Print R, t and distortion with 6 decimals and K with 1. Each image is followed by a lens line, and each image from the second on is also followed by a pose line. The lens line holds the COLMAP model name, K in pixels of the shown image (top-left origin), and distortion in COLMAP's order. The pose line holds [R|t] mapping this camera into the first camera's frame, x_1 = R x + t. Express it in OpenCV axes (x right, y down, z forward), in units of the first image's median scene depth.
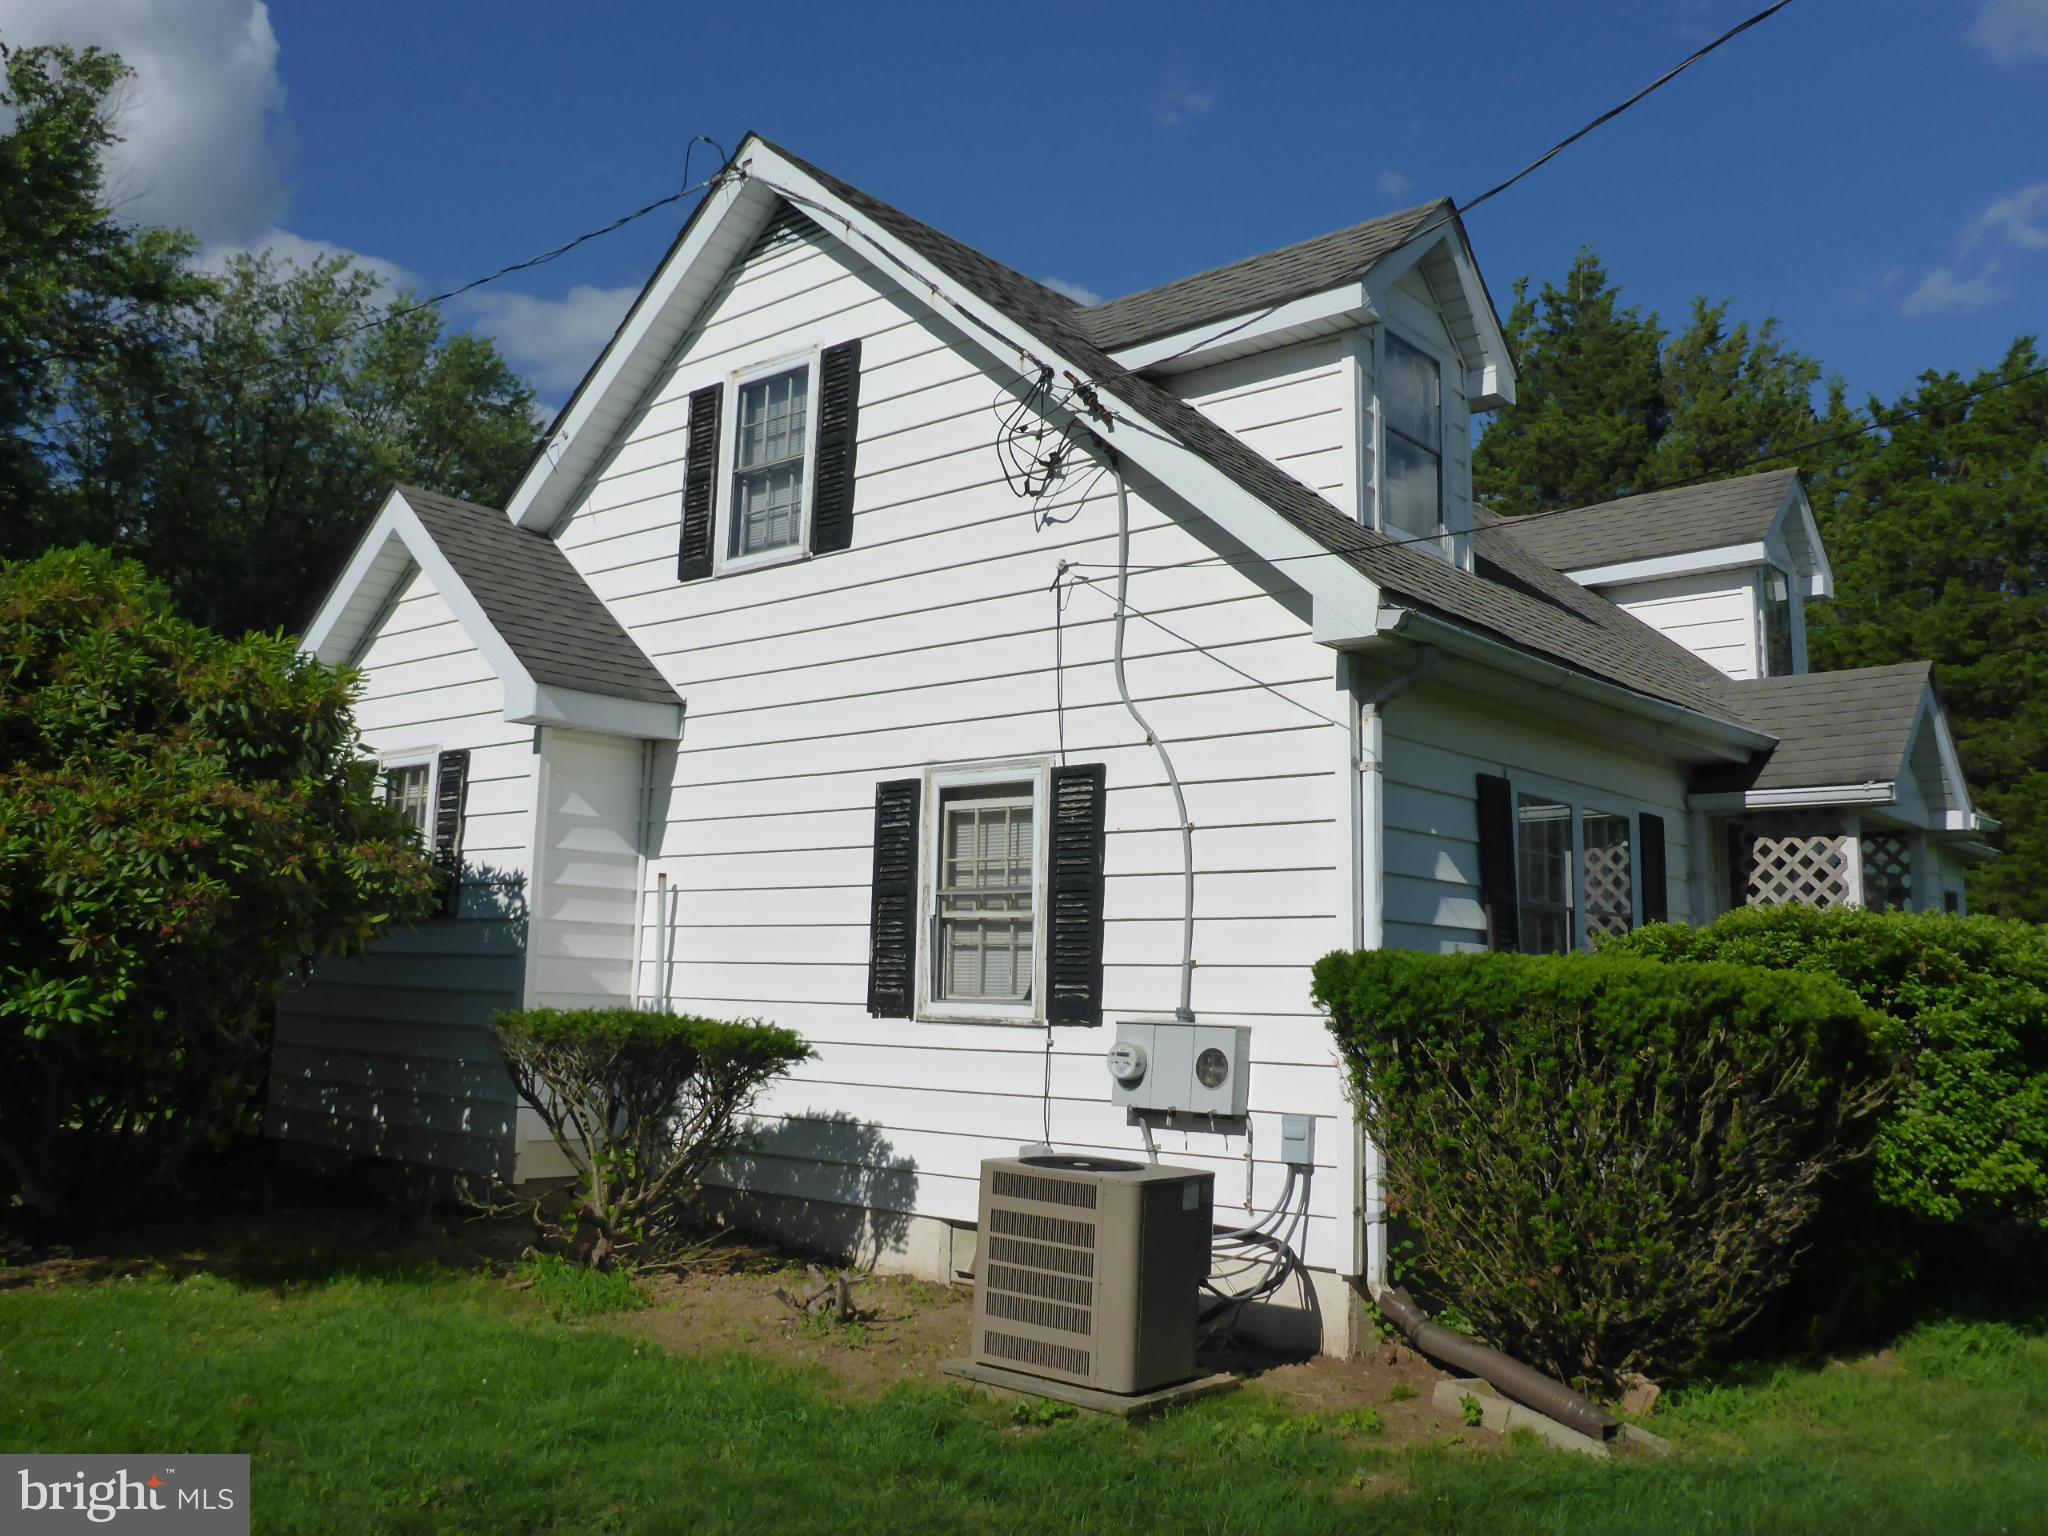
lens RADIAL K [[1742.5, 0, 1024.0], [0, 1742.5, 768.0], [0, 0, 1]] dist [-0.004749, -0.001619]
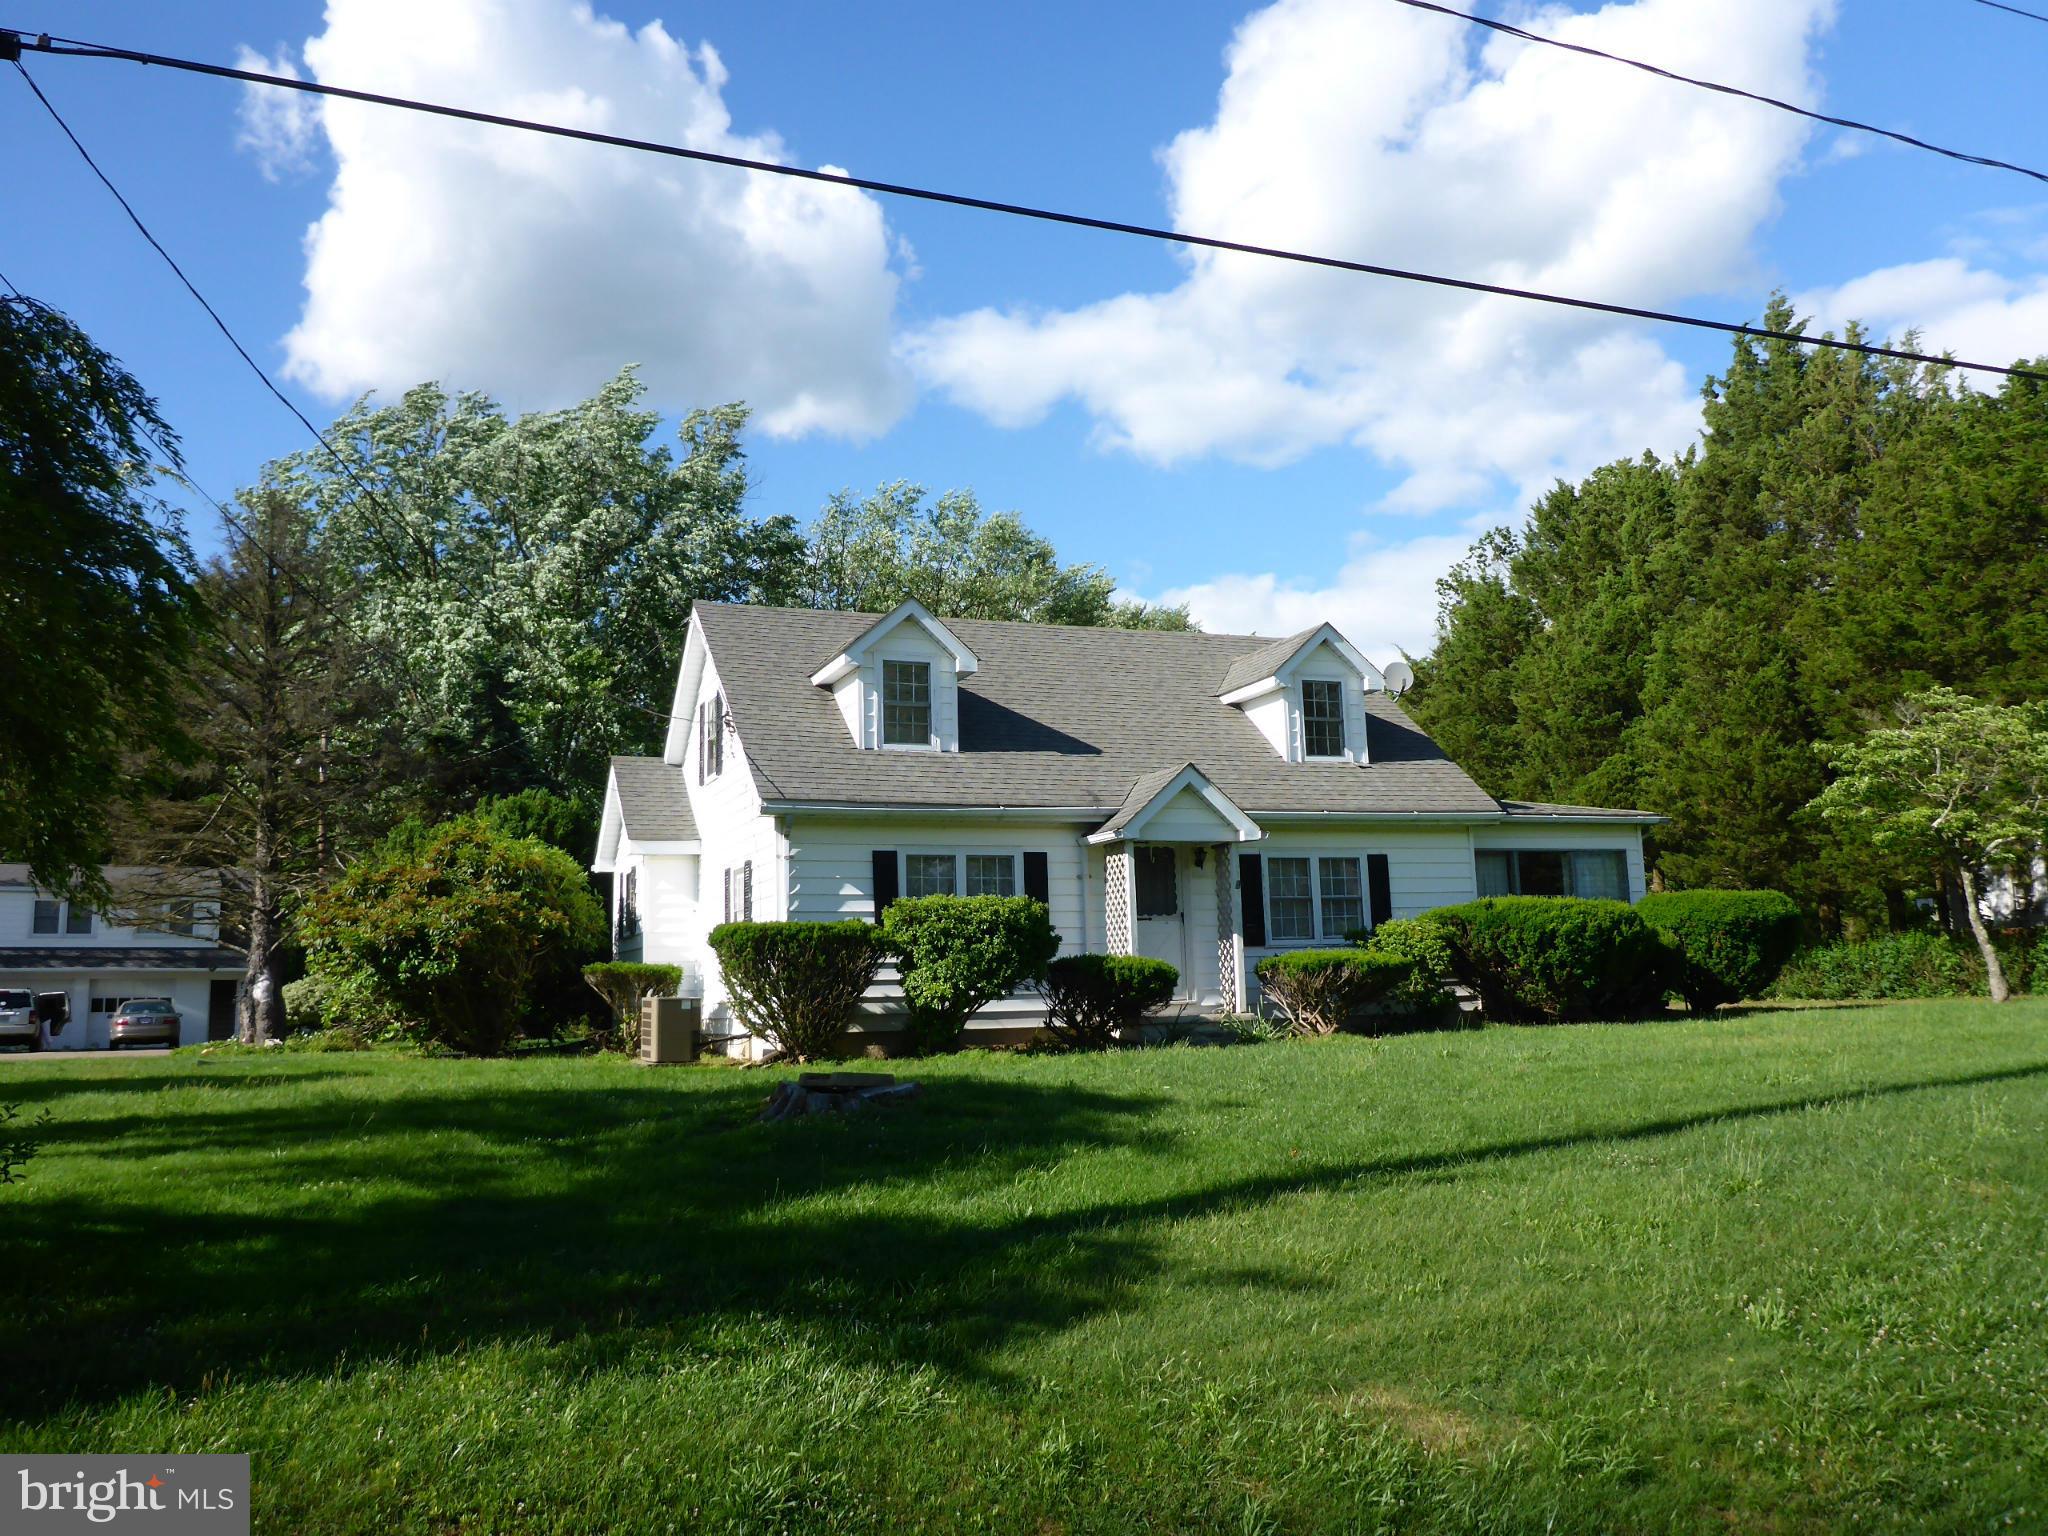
lens RADIAL K [[1716.5, 0, 1024.0], [0, 1716.5, 768.0], [0, 0, 1]] dist [-0.009582, -0.002018]
pose [[0.883812, -0.111091, -0.454461, 1.279485], [0.110860, 0.993462, -0.027251, -0.018742], [0.454517, -0.026296, 0.890350, -0.902190]]
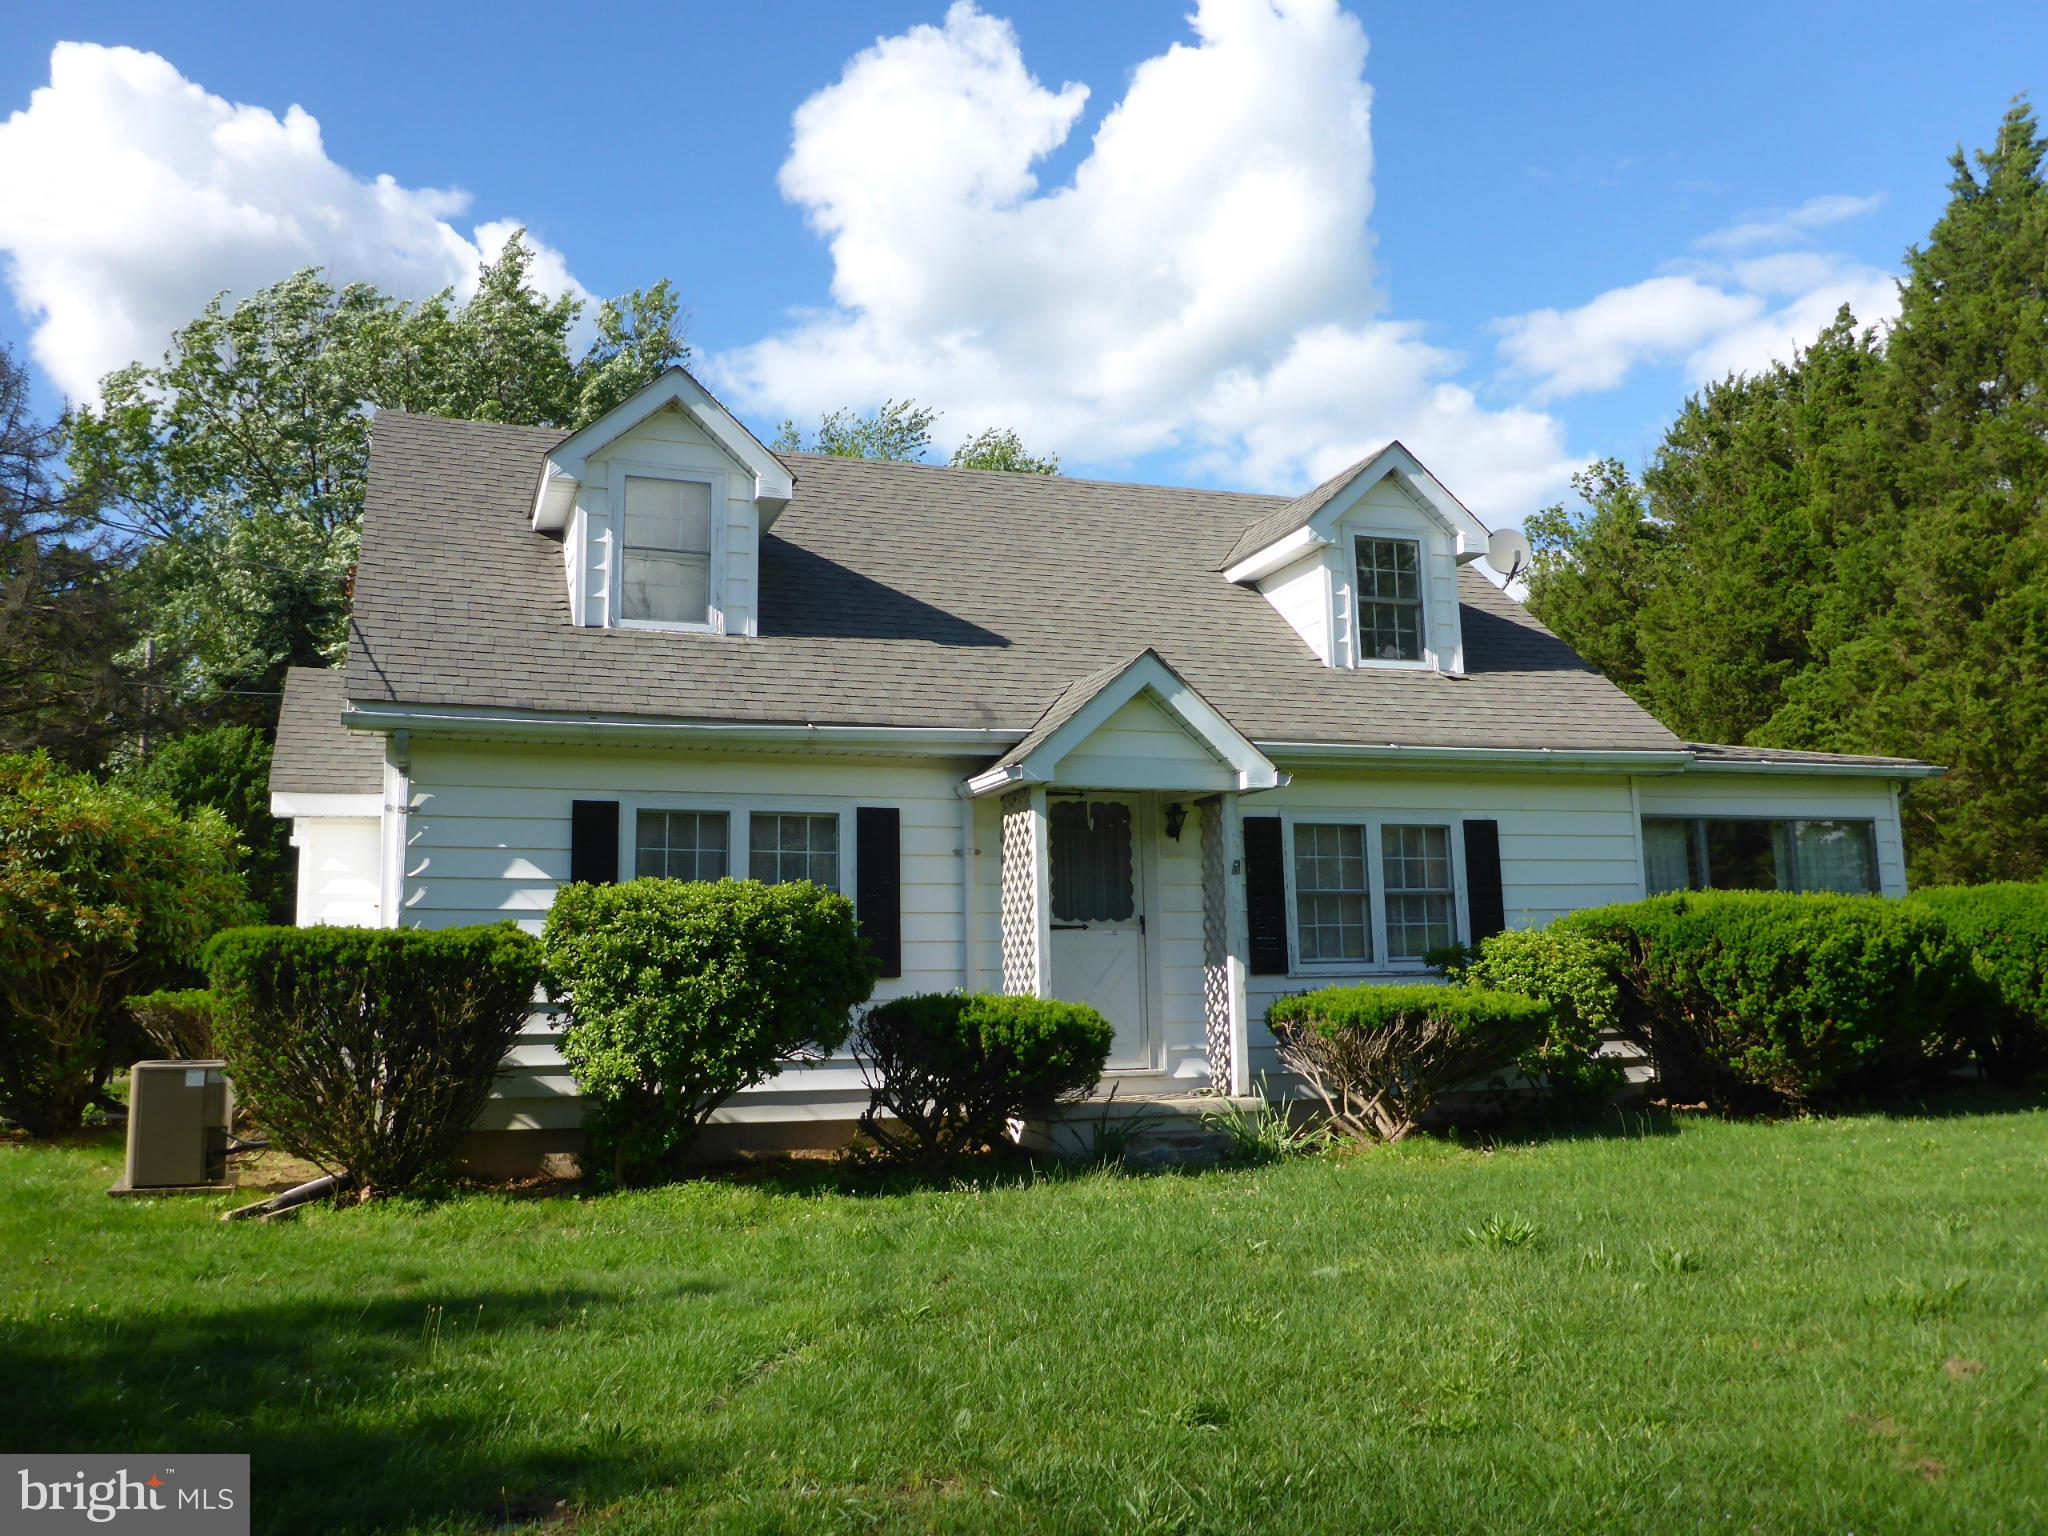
lens RADIAL K [[1695.3, 0, 1024.0], [0, 1695.3, 768.0], [0, 0, 1]] dist [-0.035148, -0.003658]
pose [[0.865292, -0.108018, -0.489492, 0.996966], [0.105832, 0.993861, -0.032236, 0.048087], [0.489969, -0.023911, 0.871412, -0.017185]]
